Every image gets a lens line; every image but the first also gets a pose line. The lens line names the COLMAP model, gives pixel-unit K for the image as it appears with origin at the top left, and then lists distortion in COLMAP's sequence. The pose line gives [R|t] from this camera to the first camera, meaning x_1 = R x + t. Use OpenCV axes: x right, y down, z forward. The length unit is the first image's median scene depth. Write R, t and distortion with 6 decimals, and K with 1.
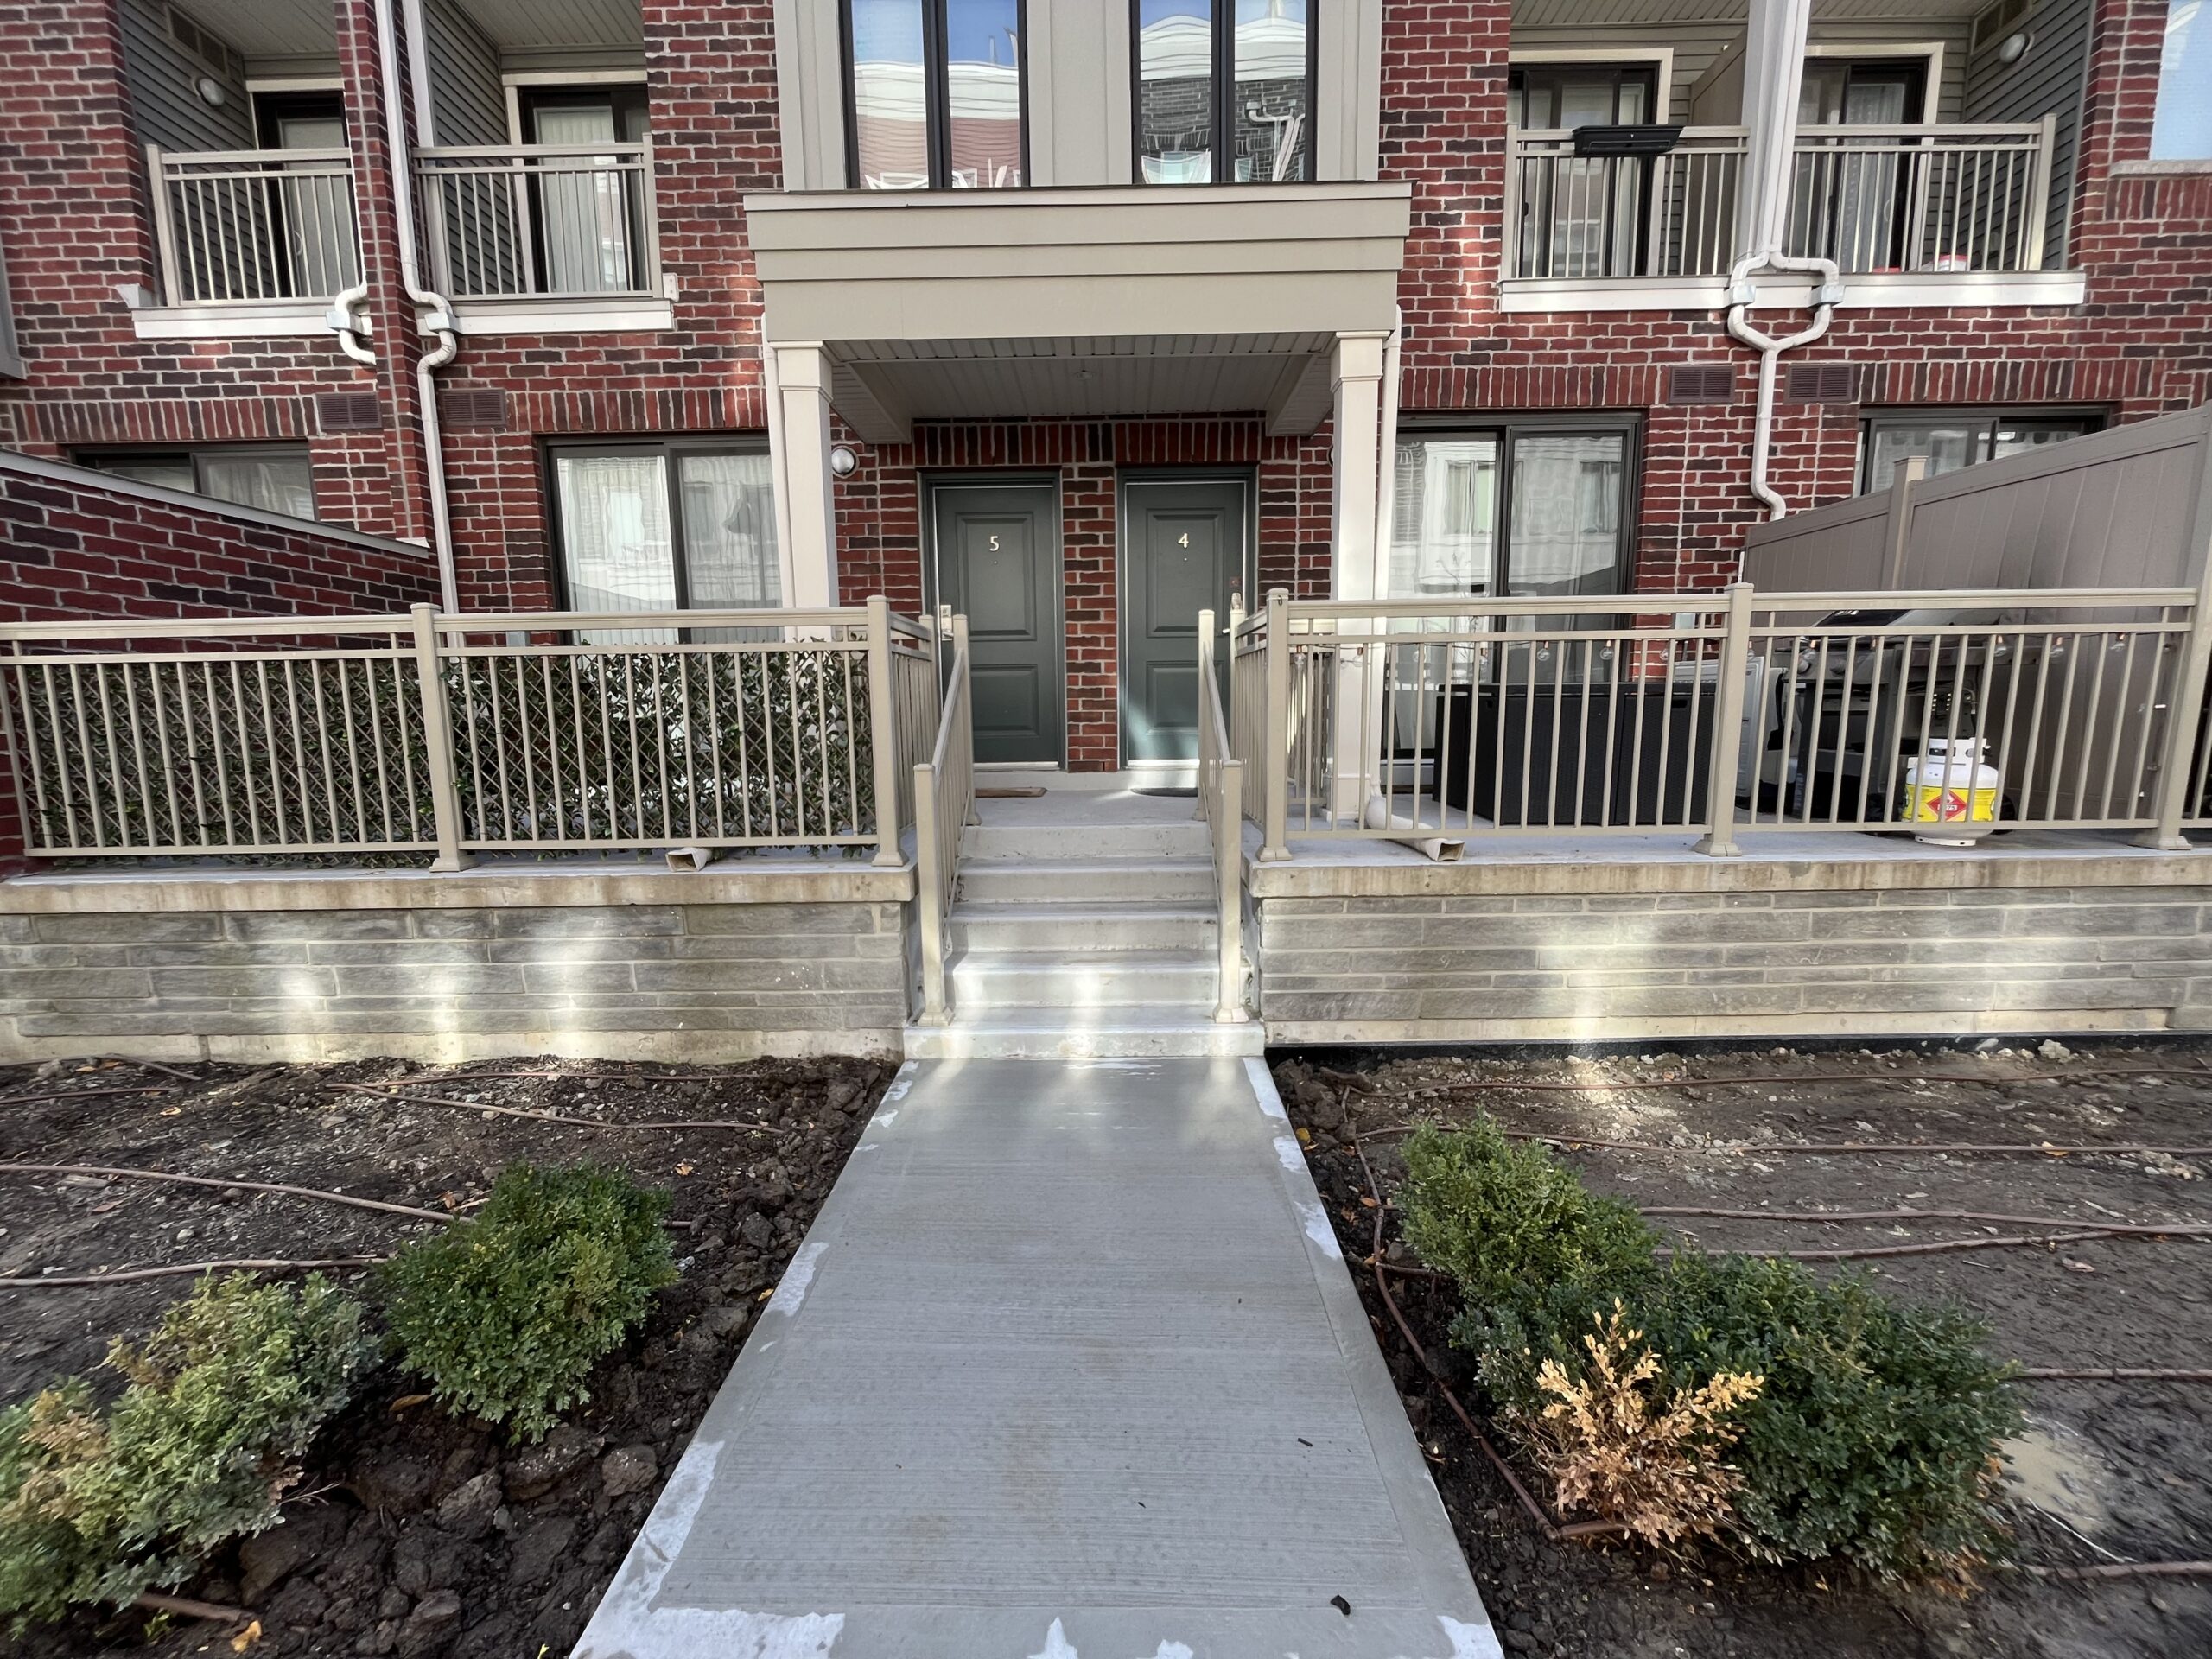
lens RADIAL K [[881.4, 0, 1116.7], [0, 881.4, 832.4], [0, 0, 1]] dist [-0.001684, -0.000600]
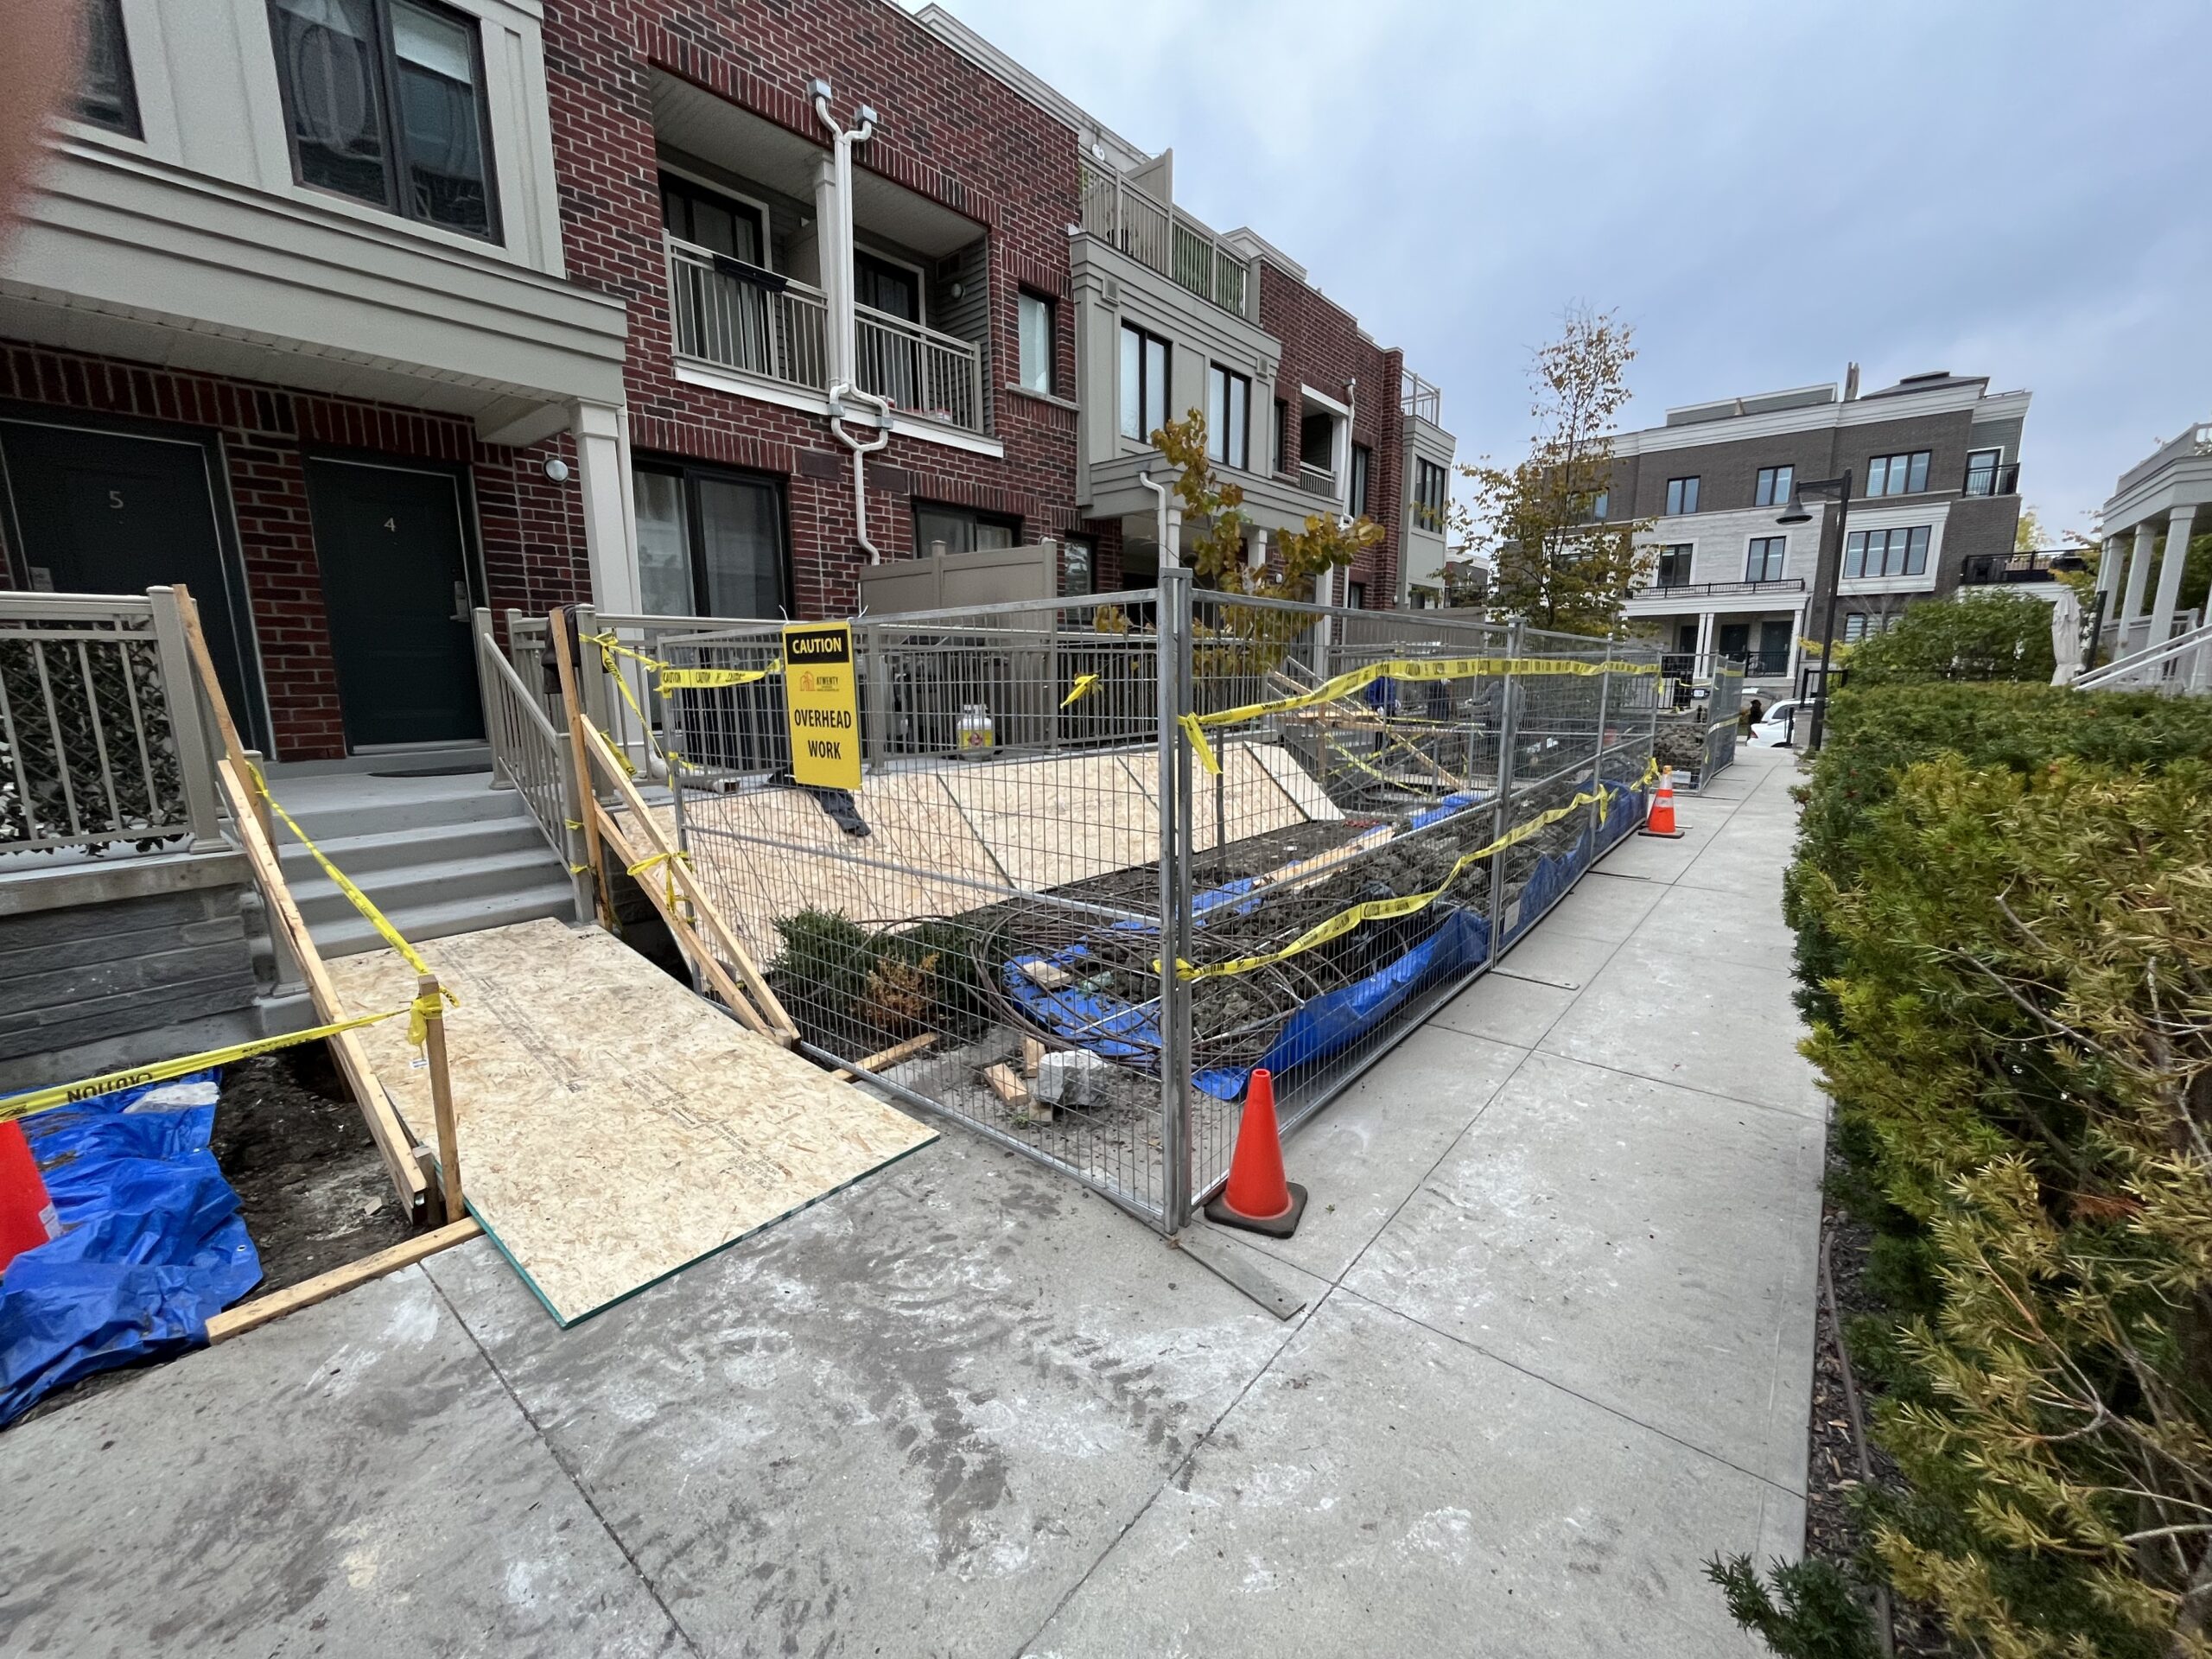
lens RADIAL K [[888.5, 0, 1107.4], [0, 888.5, 837.7], [0, 0, 1]] dist [0.001155, 0.000217]
pose [[0.628538, -0.136399, 0.765725, -0.250707], [0.106310, 0.990329, 0.089144, 0.021979], [-0.770479, 0.025374, 0.636960, -0.290444]]
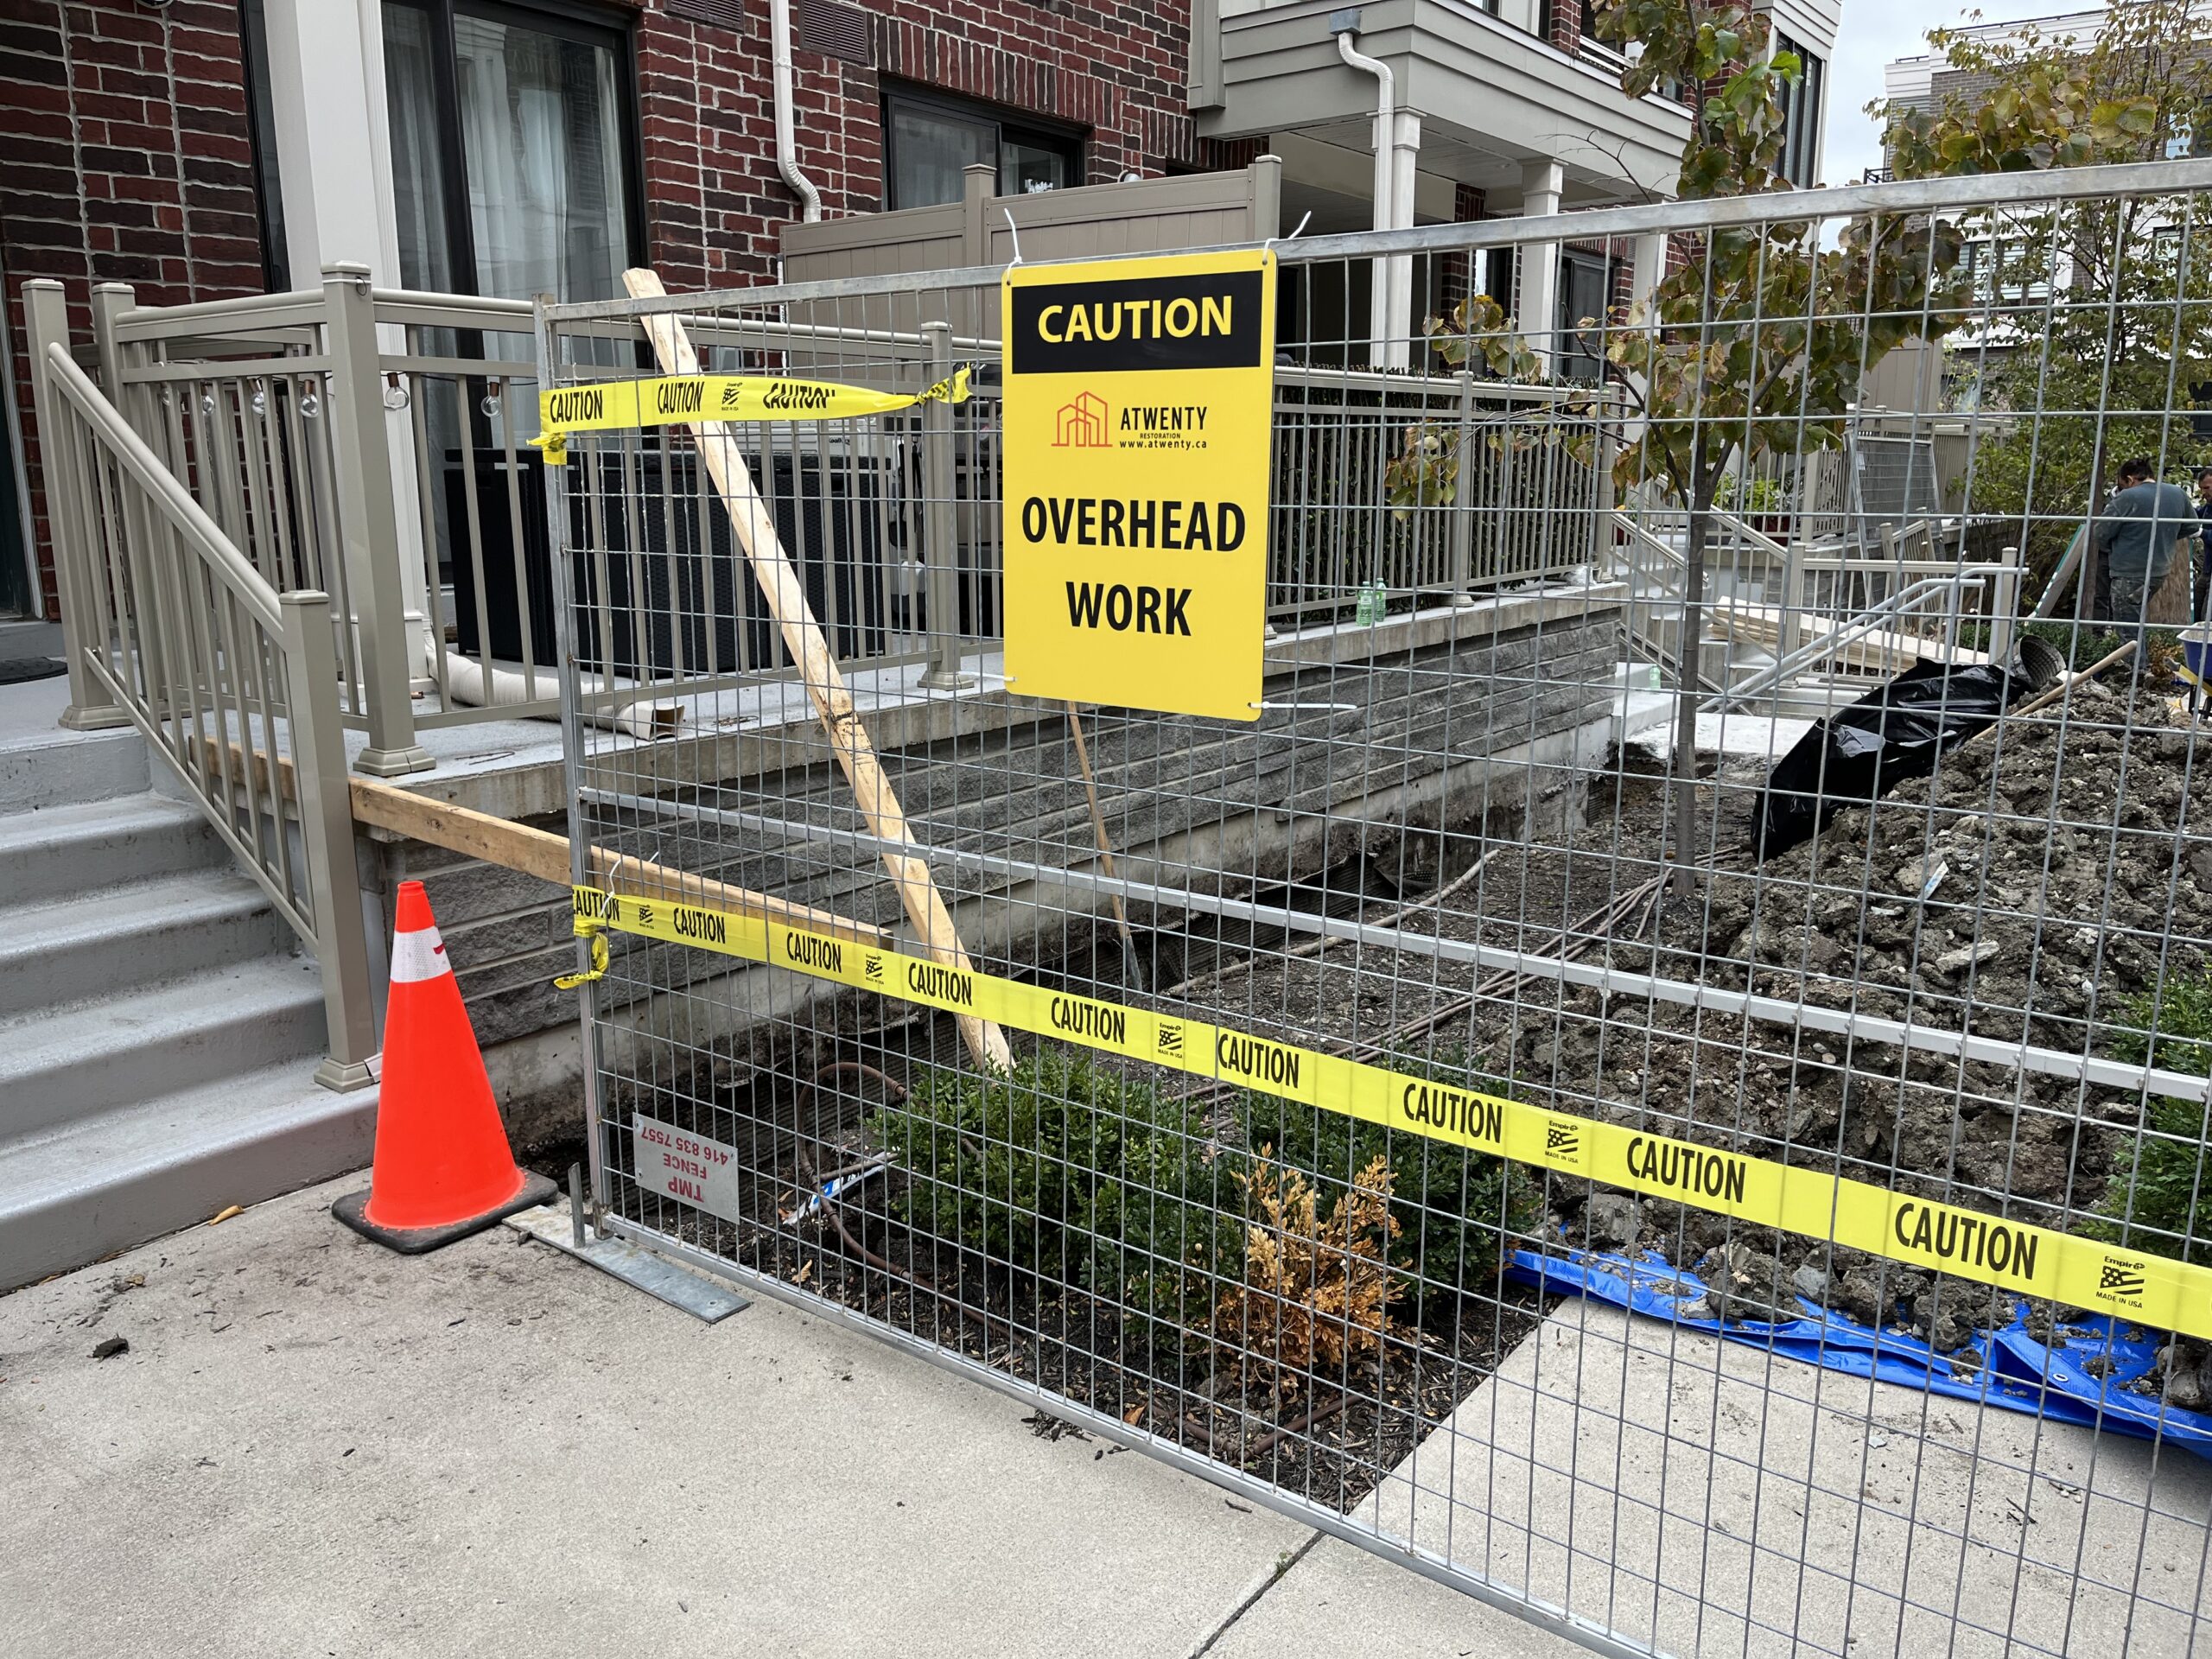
lens RADIAL K [[1683.2, 0, 1127.7], [0, 1683.2, 817.1], [0, 0, 1]] dist [0.062558, -0.082648]
pose [[0.589299, -0.153941, 0.793114, -0.249725], [0.117906, 0.987556, 0.104075, 0.001937], [-0.799266, 0.032181, 0.600116, 0.008082]]
